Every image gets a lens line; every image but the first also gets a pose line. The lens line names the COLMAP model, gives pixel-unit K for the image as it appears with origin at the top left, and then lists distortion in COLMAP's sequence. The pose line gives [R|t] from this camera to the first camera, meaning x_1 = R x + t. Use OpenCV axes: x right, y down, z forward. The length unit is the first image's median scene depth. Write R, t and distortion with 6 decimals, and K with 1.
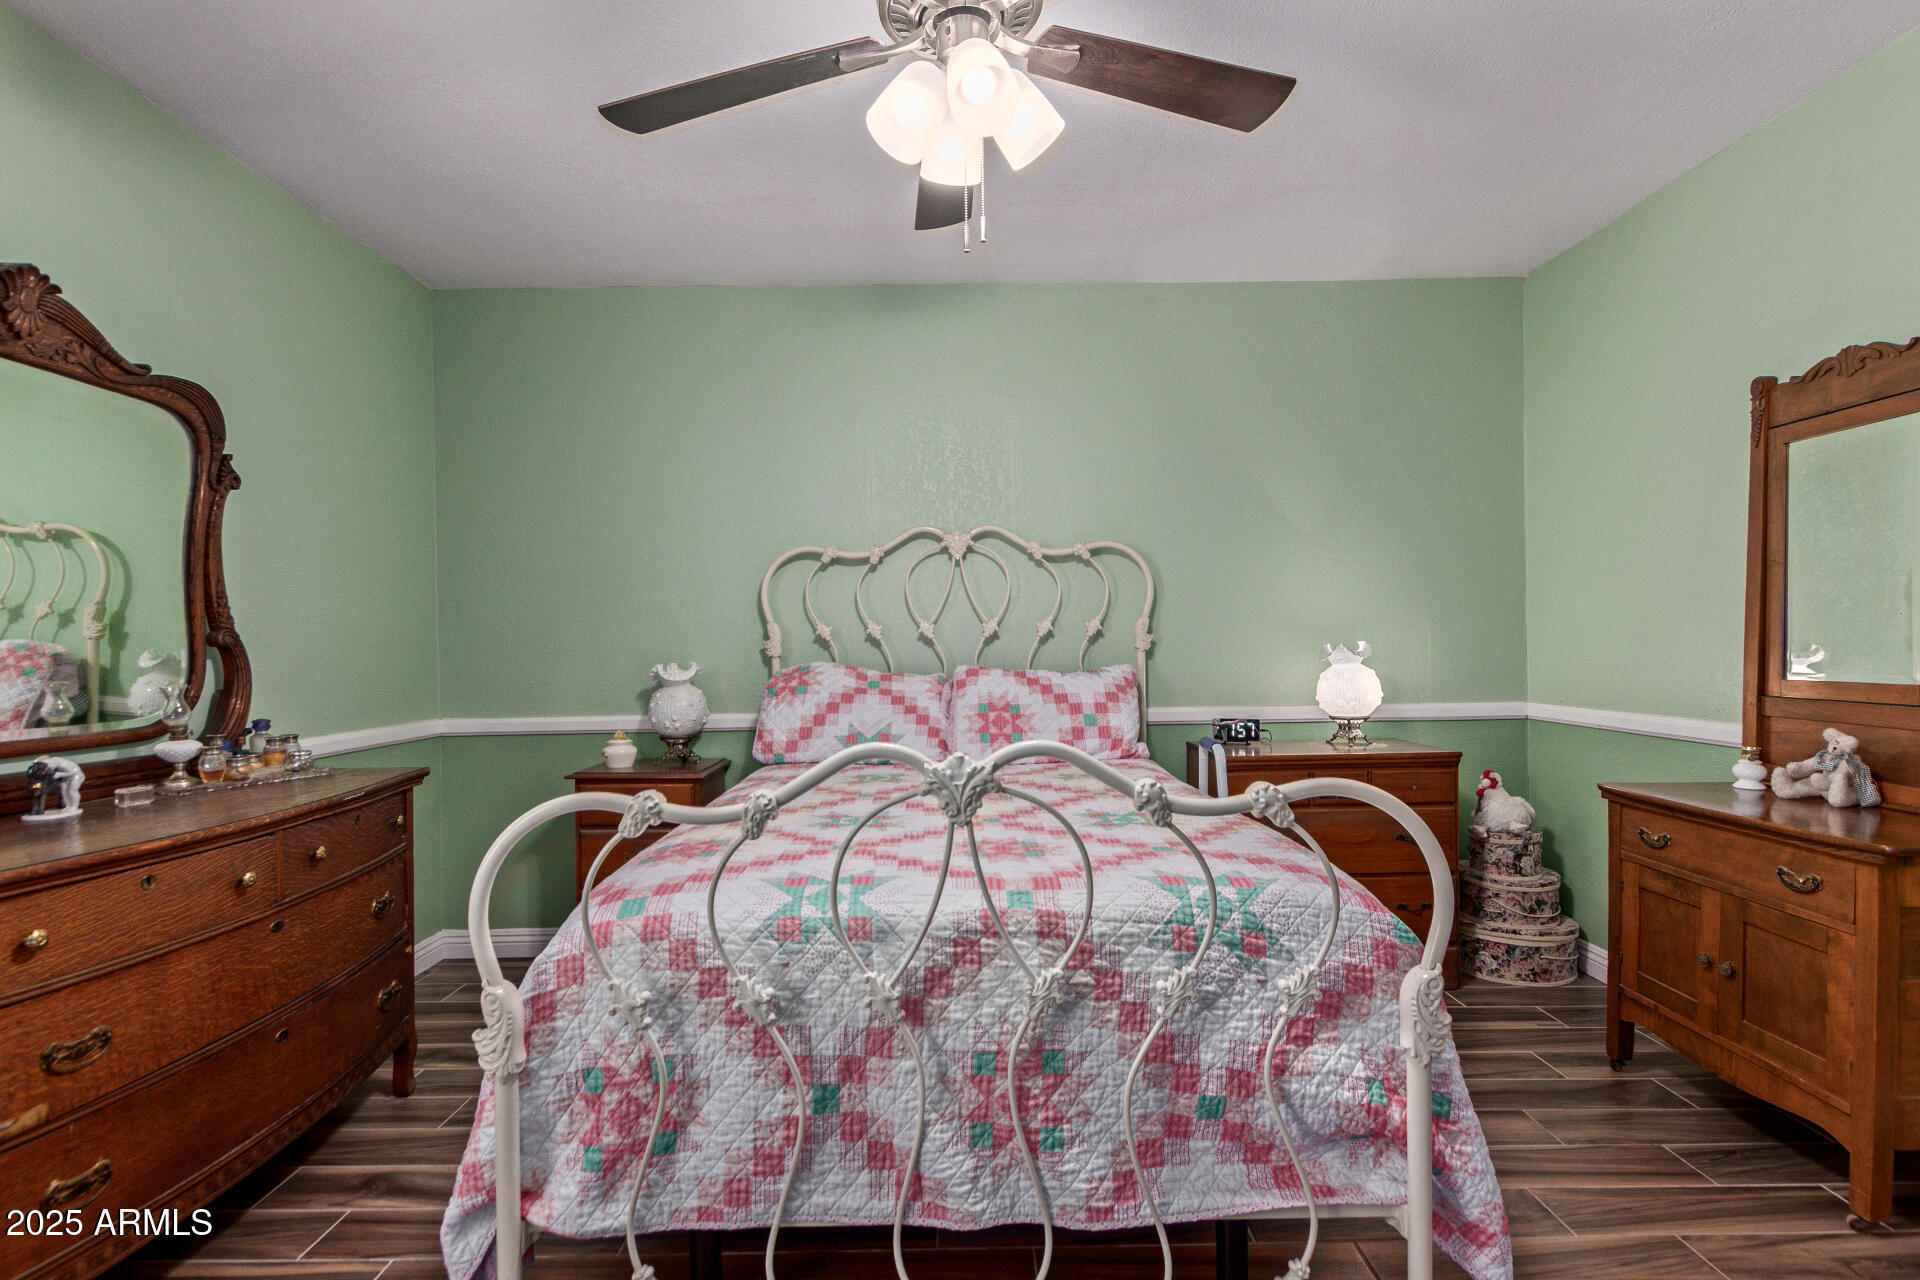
lens RADIAL K [[914.1, 0, 956.6], [0, 914.1, 643.3], [0, 0, 1]] dist [0.009240, 0.000206]
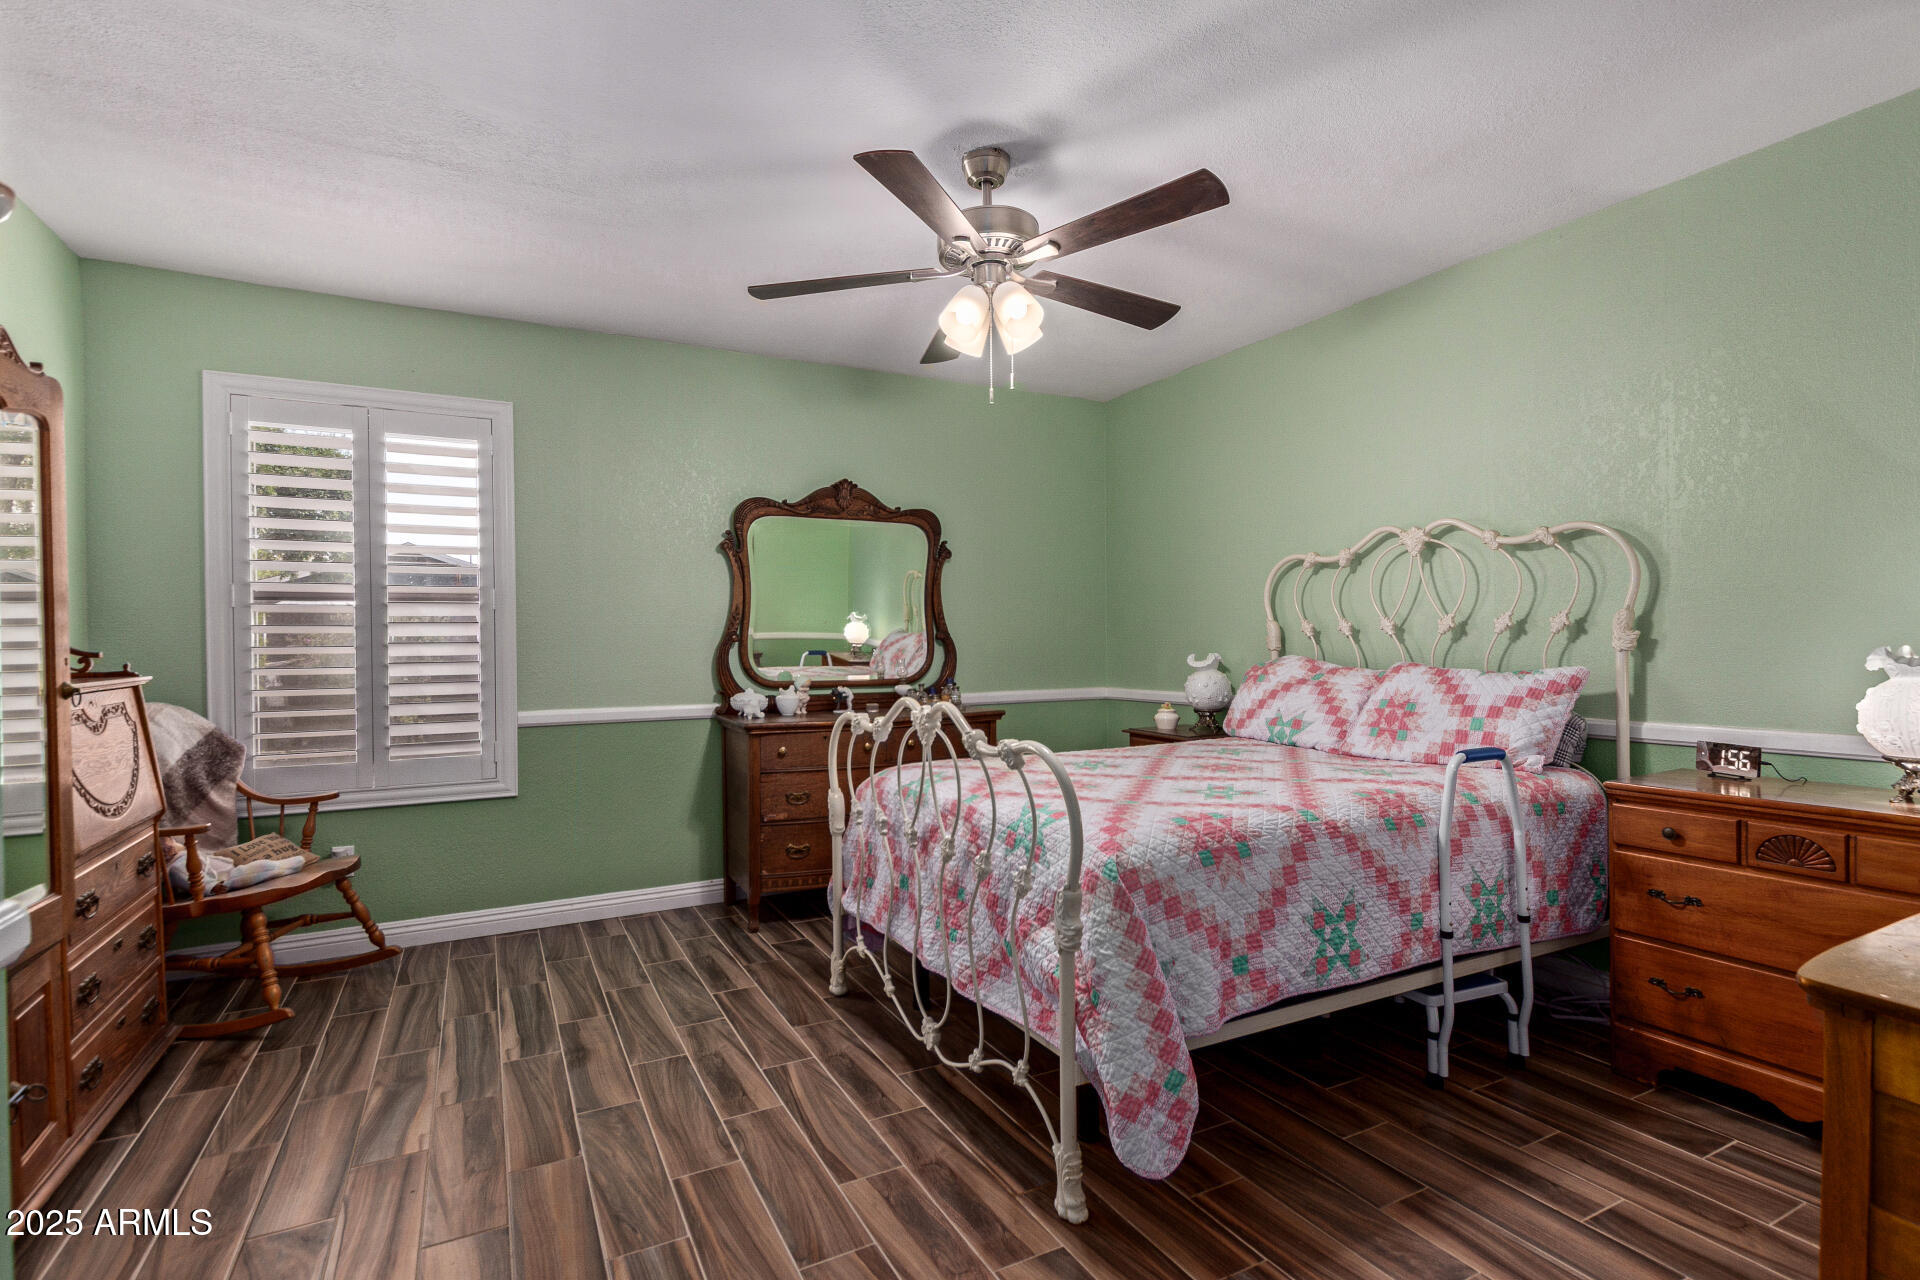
lens RADIAL K [[914.1, 0, 956.6], [0, 914.1, 643.3], [0, 0, 1]] dist [0.009240, 0.000206]
pose [[0.465543, 0.011813, -0.884947, 0.722613], [0.002900, 0.999885, 0.014873, -0.013789], [0.885021, -0.009490, 0.465455, 0.095355]]
